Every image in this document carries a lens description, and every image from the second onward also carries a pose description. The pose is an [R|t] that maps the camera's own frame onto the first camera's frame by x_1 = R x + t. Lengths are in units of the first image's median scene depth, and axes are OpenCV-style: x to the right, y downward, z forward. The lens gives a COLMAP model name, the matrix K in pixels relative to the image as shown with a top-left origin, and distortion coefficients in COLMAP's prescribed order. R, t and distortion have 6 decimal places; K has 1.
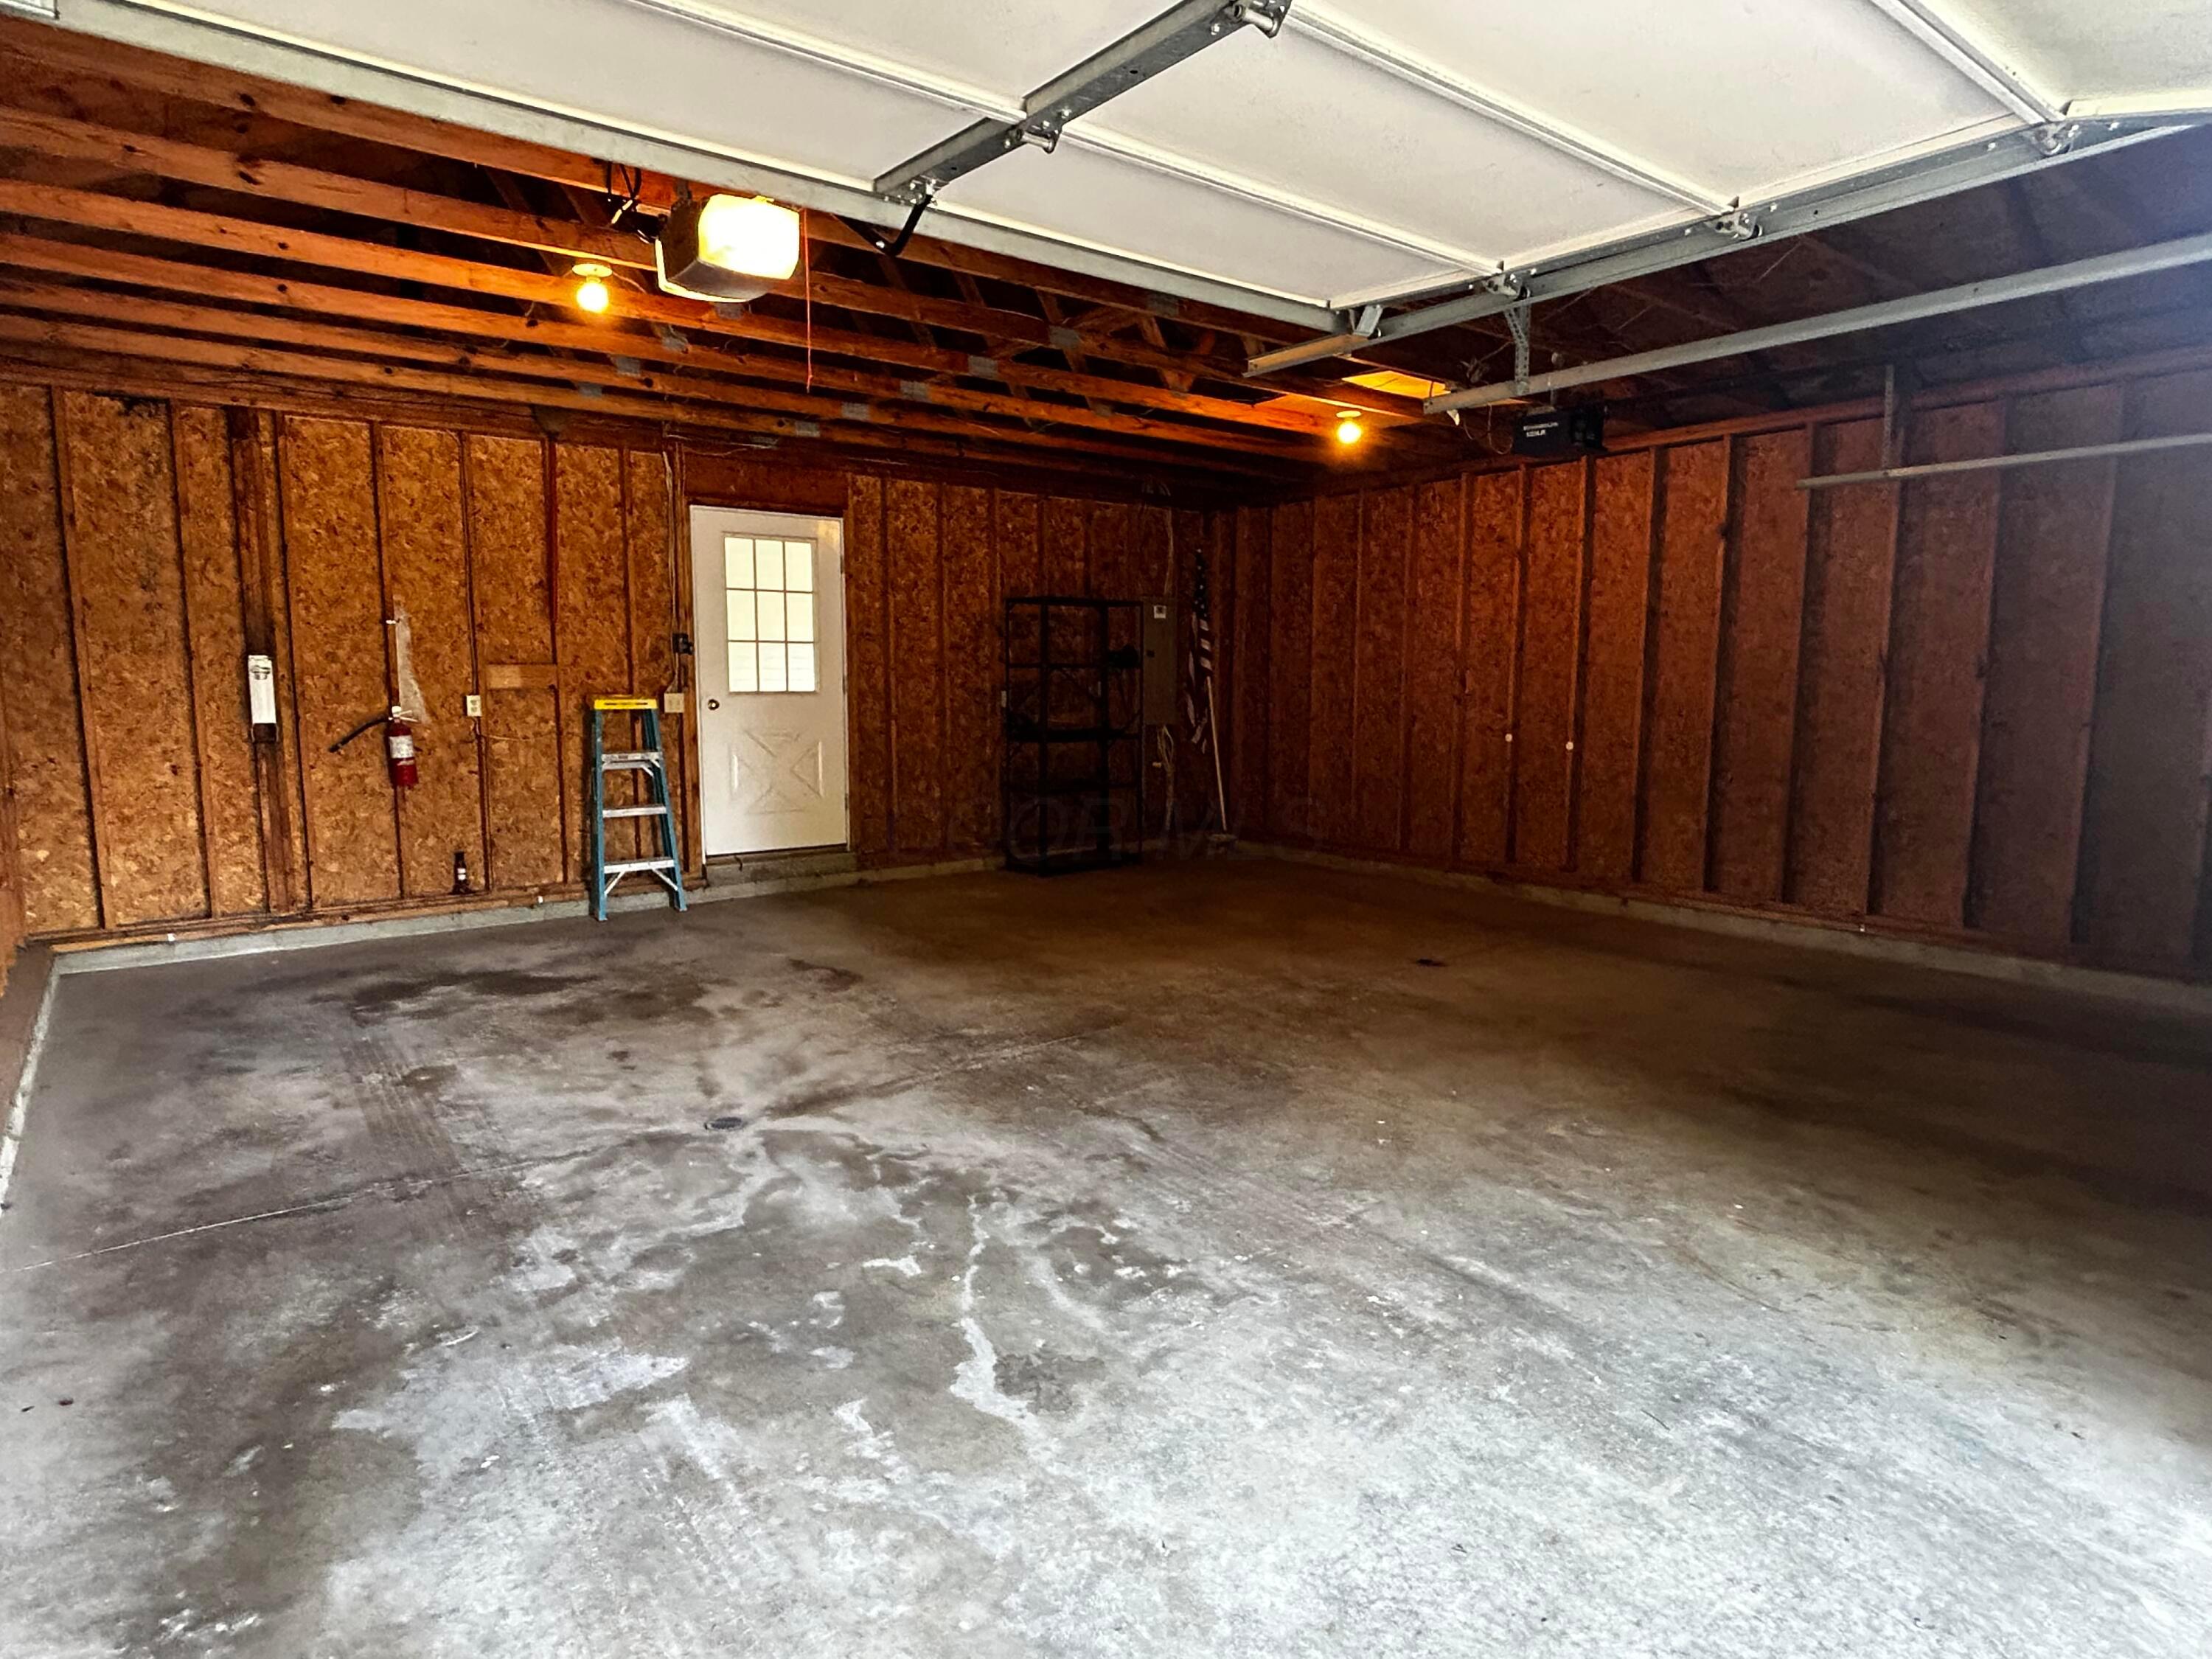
lens RADIAL K [[1238.0, 0, 1098.4], [0, 1238.0, 830.1], [0, 0, 1]] dist [-0.000963, 0.000126]
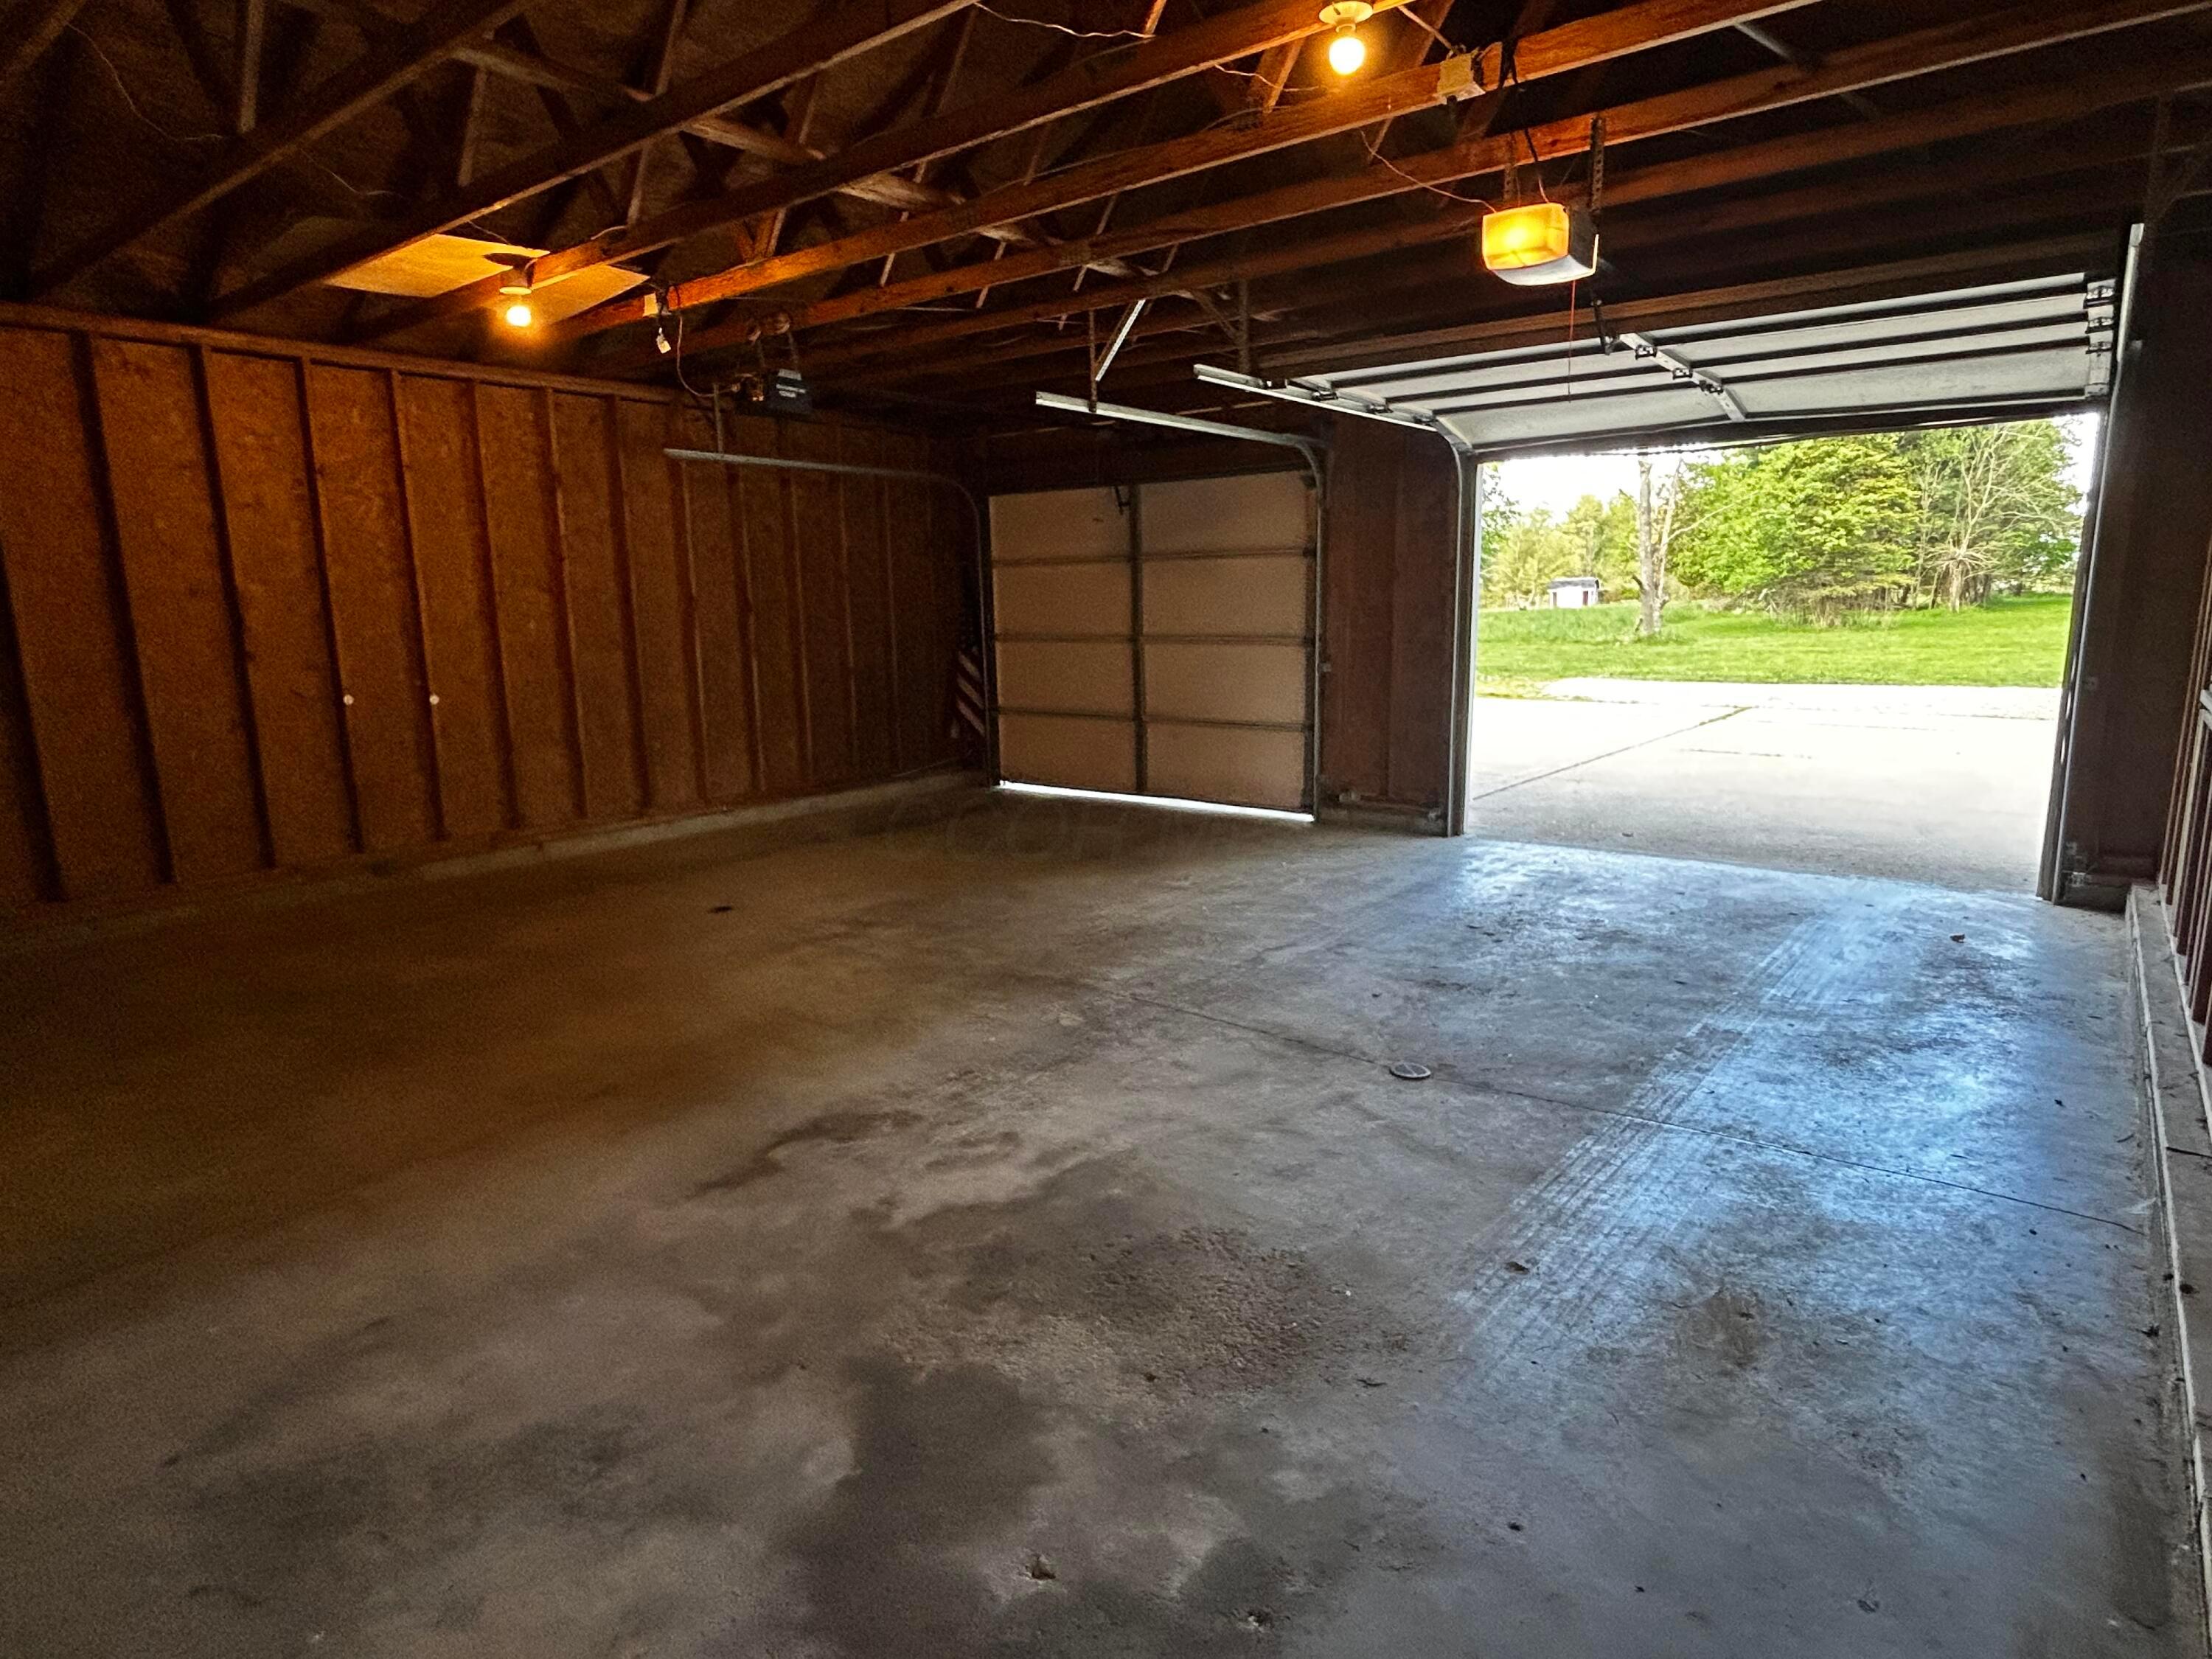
lens RADIAL K [[1238.0, 0, 1101.1], [0, 1238.0, 827.6], [0, 0, 1]] dist [-0.000963, 0.000126]
pose [[-0.245260, -0.173263, 0.953849, -0.940887], [0.138126, 0.967617, 0.211280, -0.157084], [-0.959567, 0.183570, -0.213385, 1.159430]]
